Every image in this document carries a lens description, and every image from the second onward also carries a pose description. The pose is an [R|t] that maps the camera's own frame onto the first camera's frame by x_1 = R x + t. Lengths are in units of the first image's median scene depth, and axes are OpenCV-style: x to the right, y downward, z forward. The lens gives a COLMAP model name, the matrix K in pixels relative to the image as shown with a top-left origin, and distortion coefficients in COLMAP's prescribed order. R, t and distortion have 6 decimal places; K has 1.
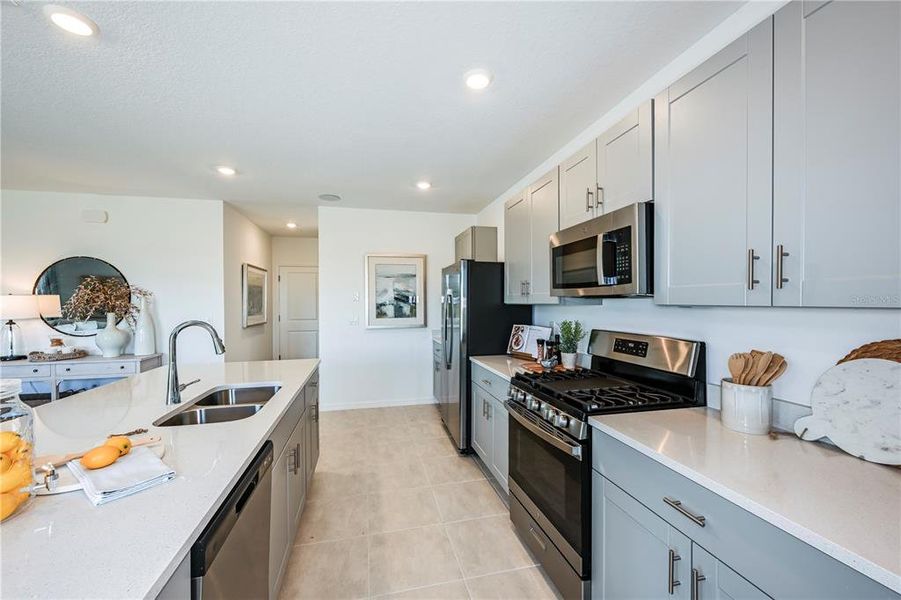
lens RADIAL K [[367.1, 0, 452.8], [0, 367.1, 303.1], [0, 0, 1]] dist [-0.008076, 0.000139]
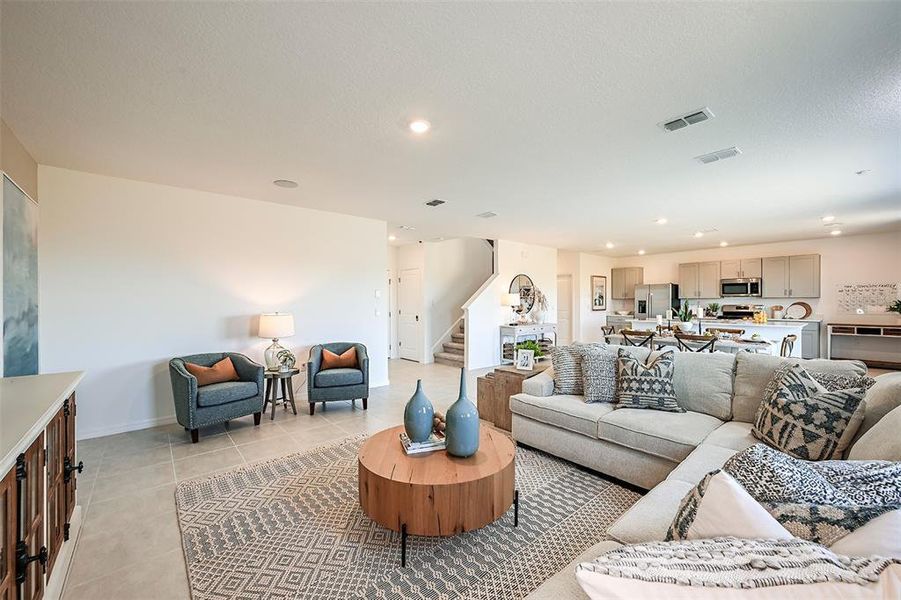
lens RADIAL K [[373.6, 0, 450.1], [0, 373.6, 303.4], [0, 0, 1]] dist [-0.011307, -0.001673]
pose [[0.894919, -0.000388, 0.446227, -2.950673], [0.001664, 0.999996, -0.002466, 0.046787], [-0.446225, 0.002949, 0.894916, -0.891082]]
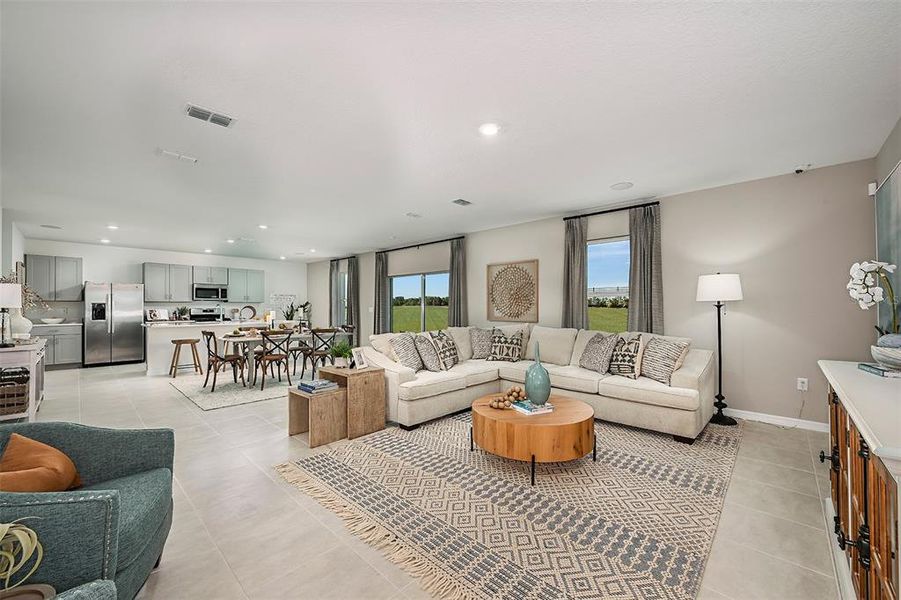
lens RADIAL K [[367.1, 0, 457.0], [0, 367.1, 303.9], [0, 0, 1]] dist [-0.008076, 0.000139]
pose [[-0.584195, 0.016159, 0.811452, -3.373981], [0.010223, 0.999869, -0.012551, 0.077284], [-0.811549, 0.000963, -0.584284, 0.745865]]
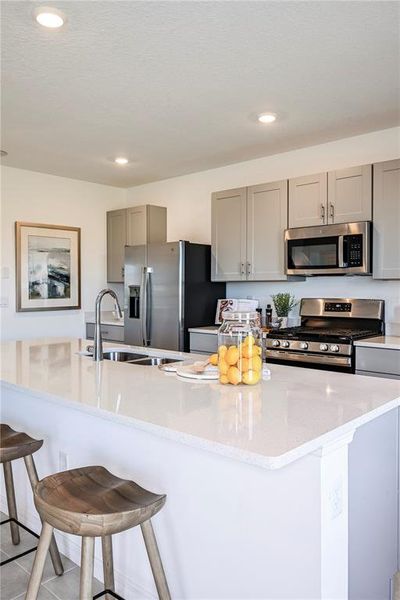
lens RADIAL K [[458.0, 0, 241.1], [0, 458.0, 294.9], [0, 0, 1]] dist [0.003932, 0.004909]
pose [[0.801431, -0.008577, 0.598026, -0.668732], [0.001014, 0.999915, 0.012982, 0.026880], [-0.598087, -0.009798, 0.801371, -0.215504]]
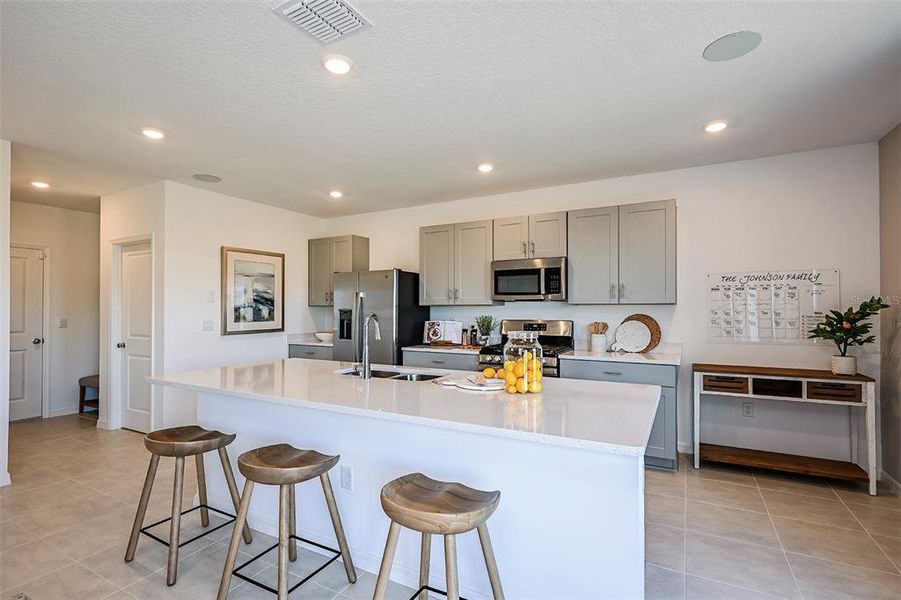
lens RADIAL K [[402.0, 0, 488.1], [0, 402.0, 305.5], [0, 0, 1]] dist [0.002896, -0.000019]
pose [[0.640553, 0.009470, 0.767856, -0.822833], [0.003078, 0.999884, -0.014899, 0.025483], [-0.767908, 0.011907, 0.640450, -0.095437]]
